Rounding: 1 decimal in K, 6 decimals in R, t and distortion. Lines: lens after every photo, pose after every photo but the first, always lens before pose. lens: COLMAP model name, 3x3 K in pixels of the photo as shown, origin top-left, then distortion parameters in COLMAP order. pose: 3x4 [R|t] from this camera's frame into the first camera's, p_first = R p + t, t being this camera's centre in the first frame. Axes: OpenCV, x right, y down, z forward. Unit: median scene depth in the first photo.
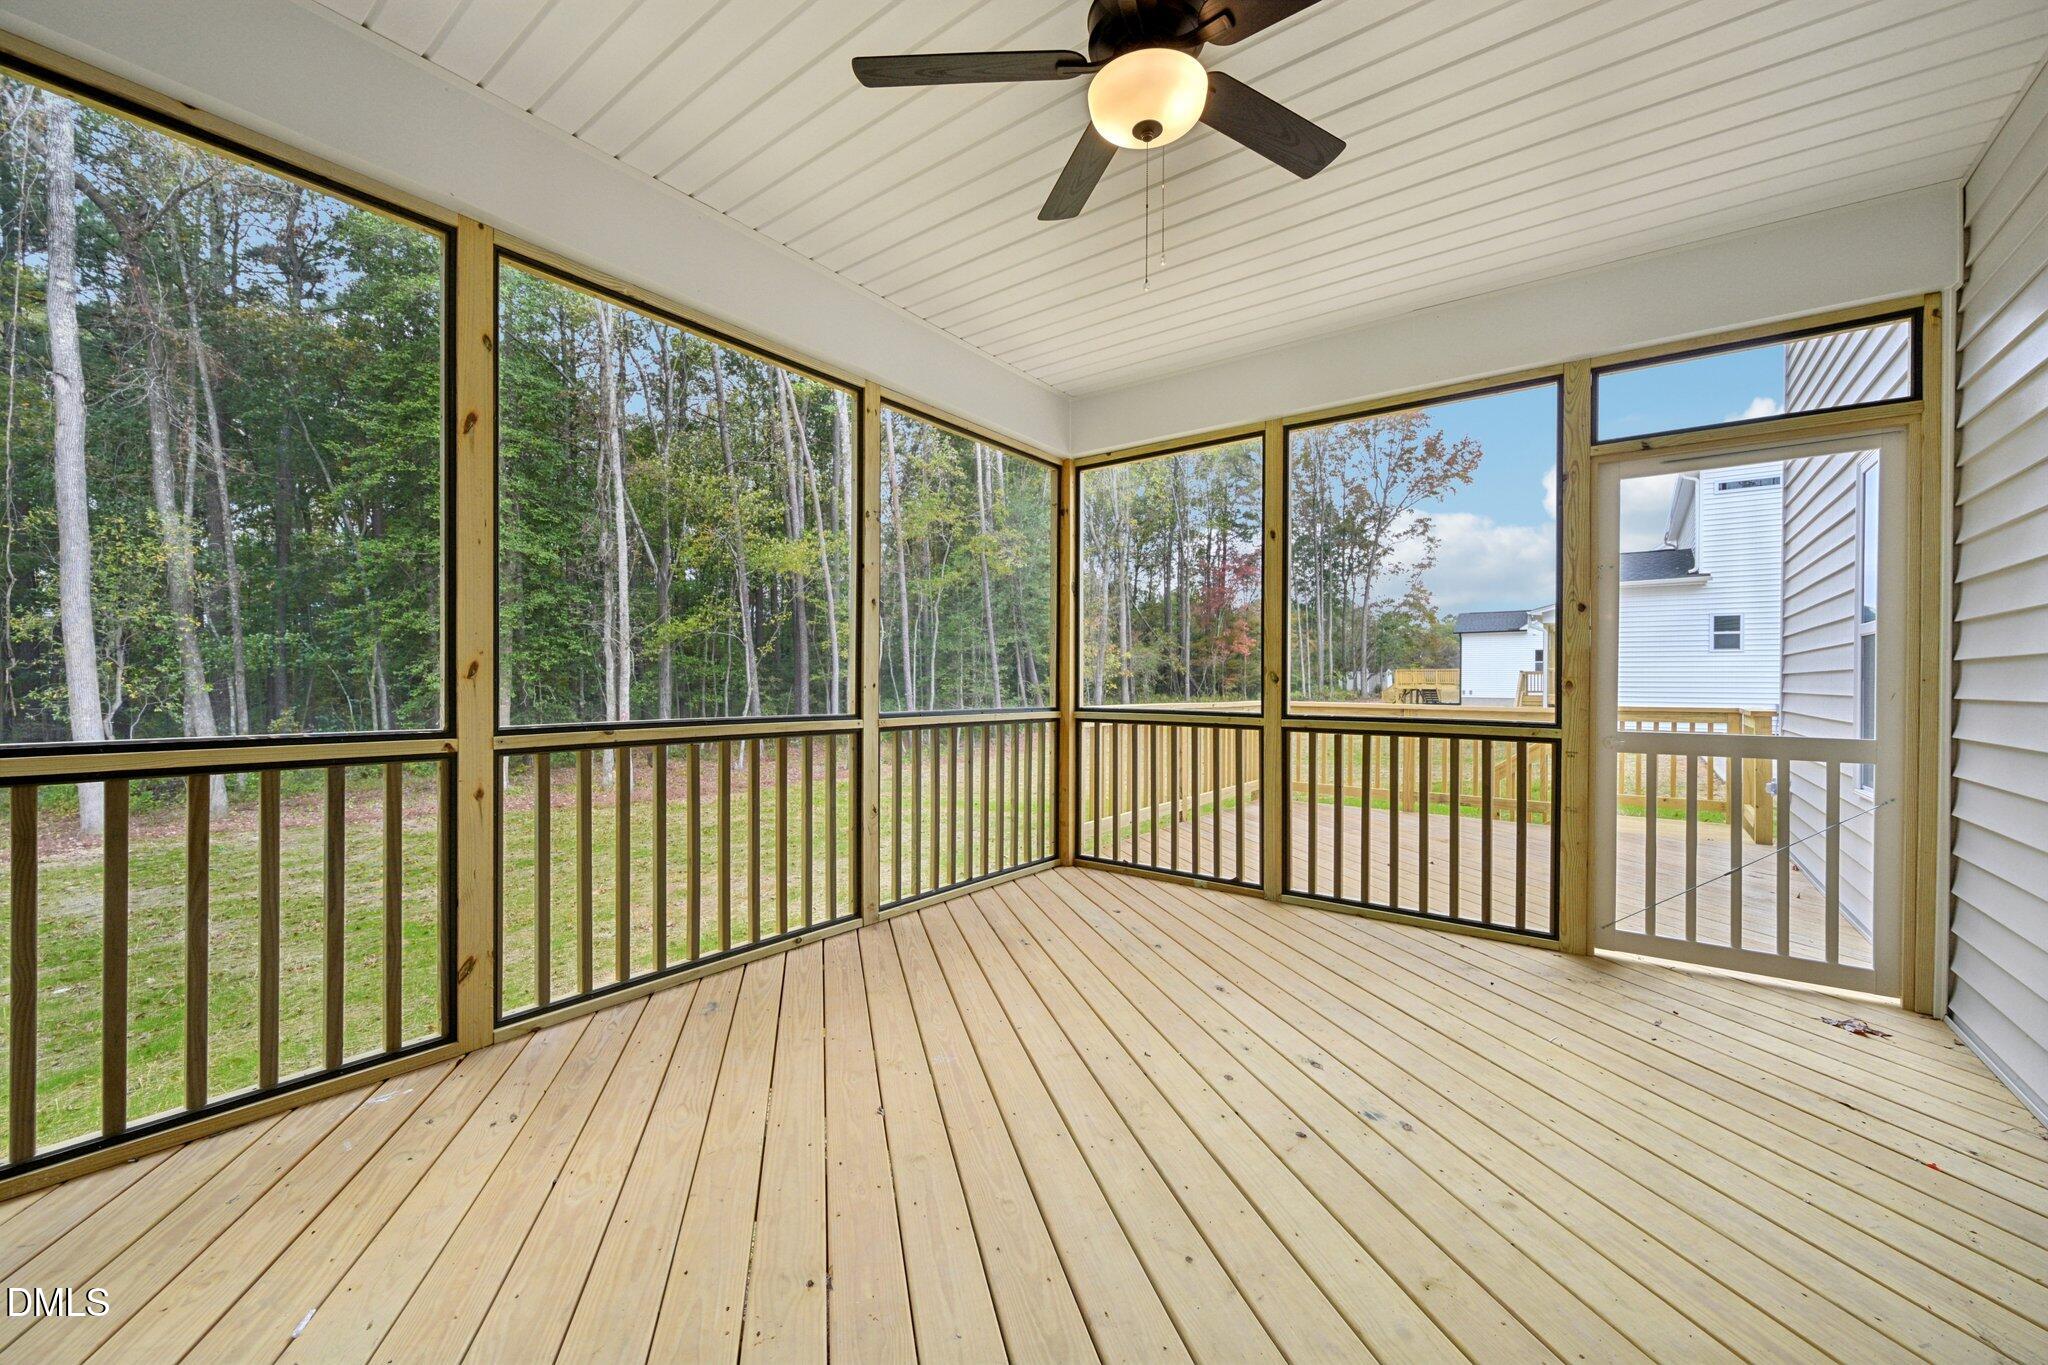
lens RADIAL K [[794.5, 0, 1008.4], [0, 794.5, 683.4], [0, 0, 1]] dist [-0.008665, -0.000181]
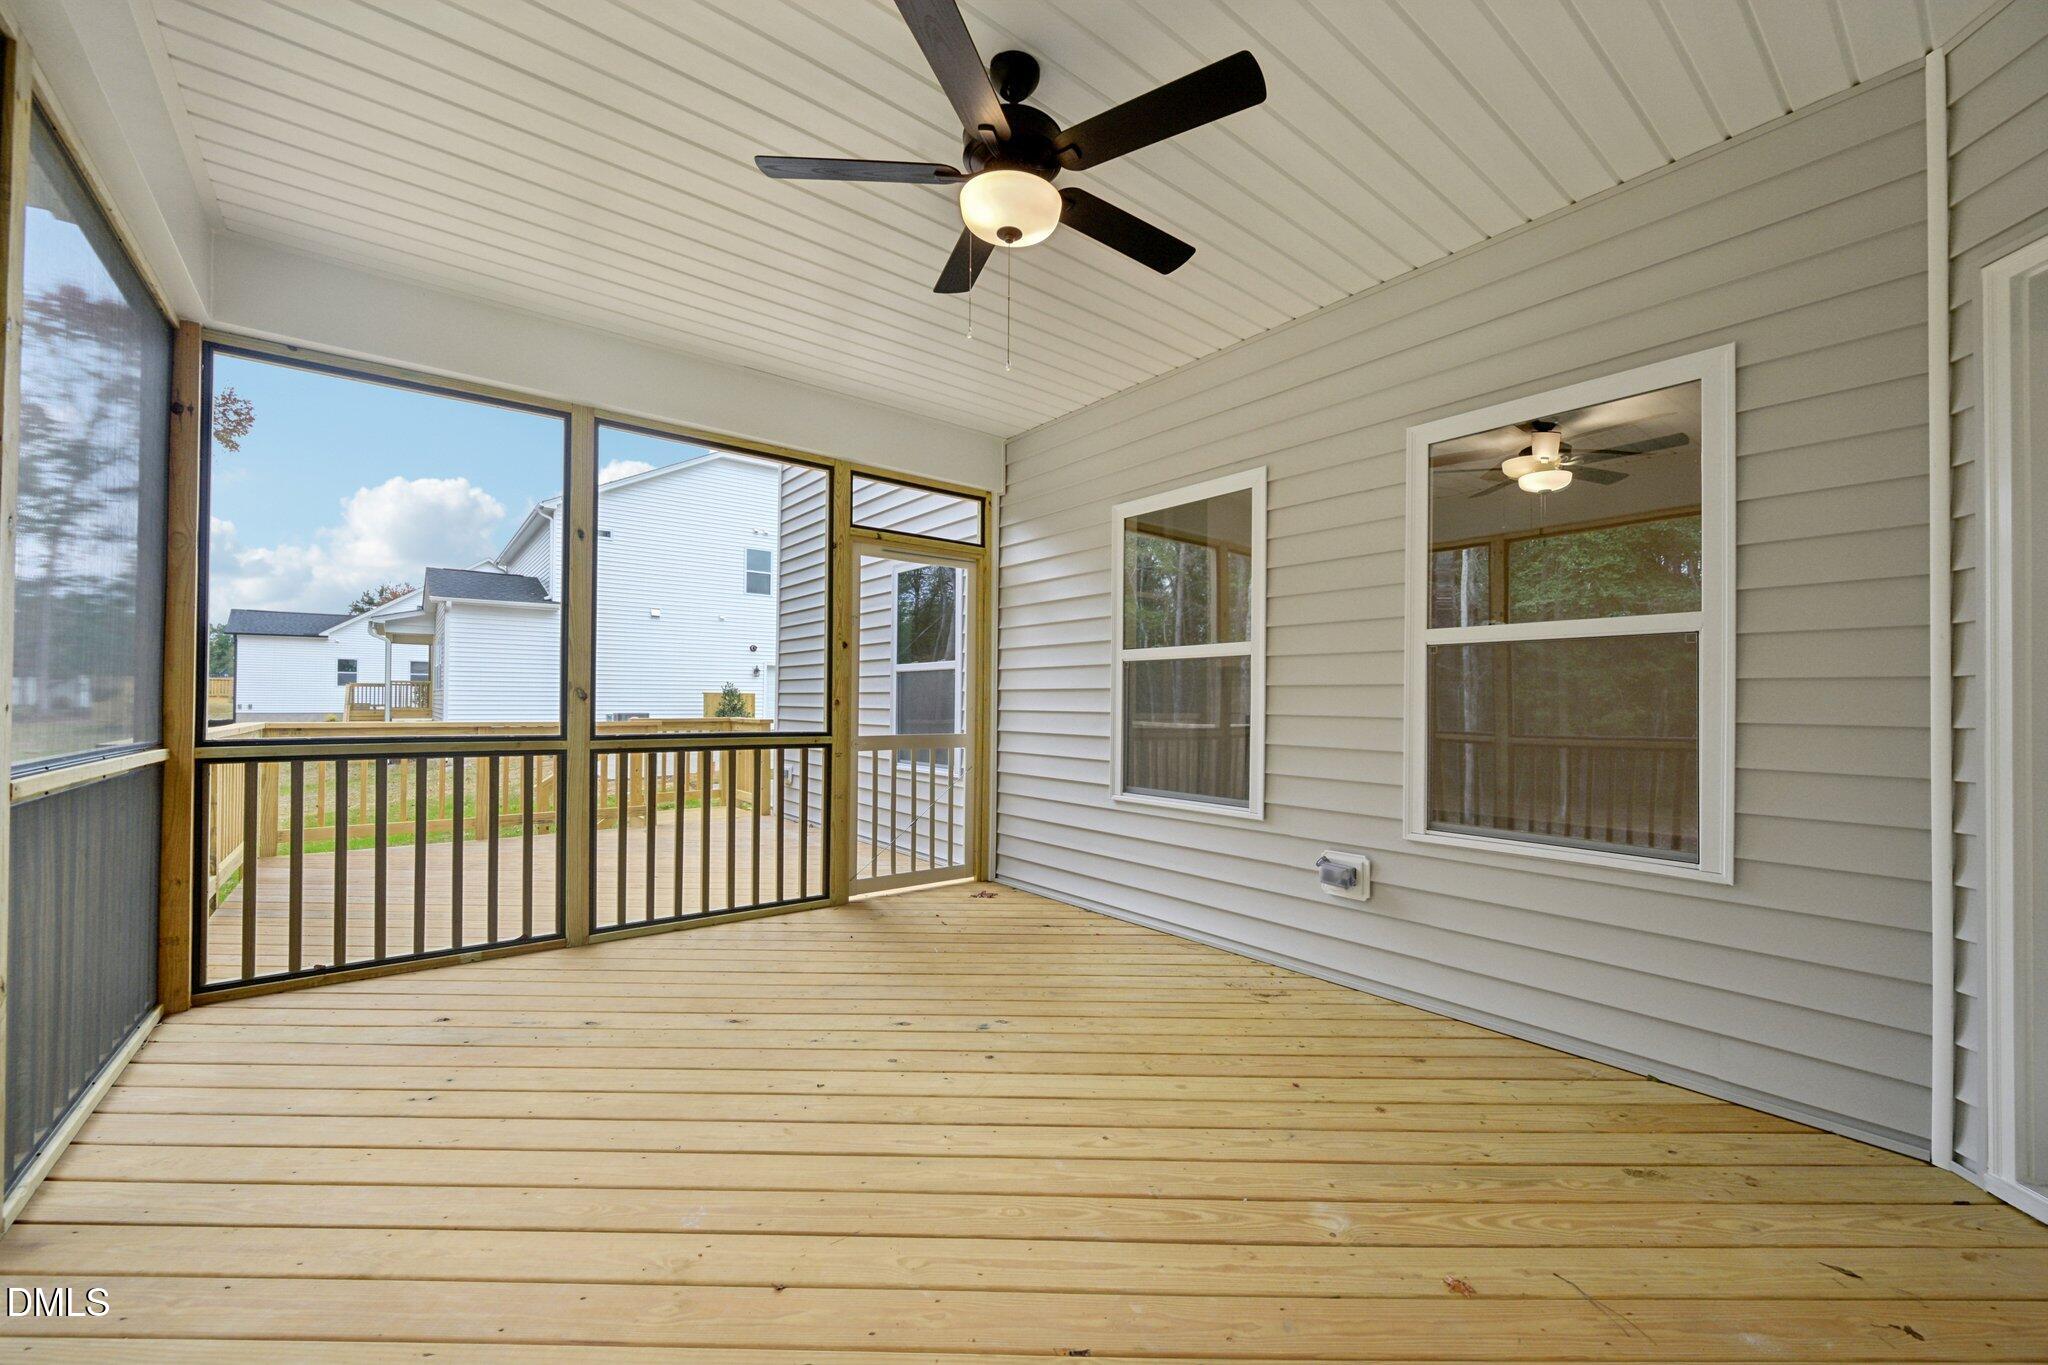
lens RADIAL K [[794.5, 0, 1017.3], [0, 794.5, 693.4], [0, 0, 1]] dist [-0.008665, -0.000181]
pose [[0.242277, 0.008058, 0.970174, -0.671492], [-0.004259, 0.999965, -0.007242, -0.007540], [-0.970198, -0.002377, 0.242303, 0.501822]]
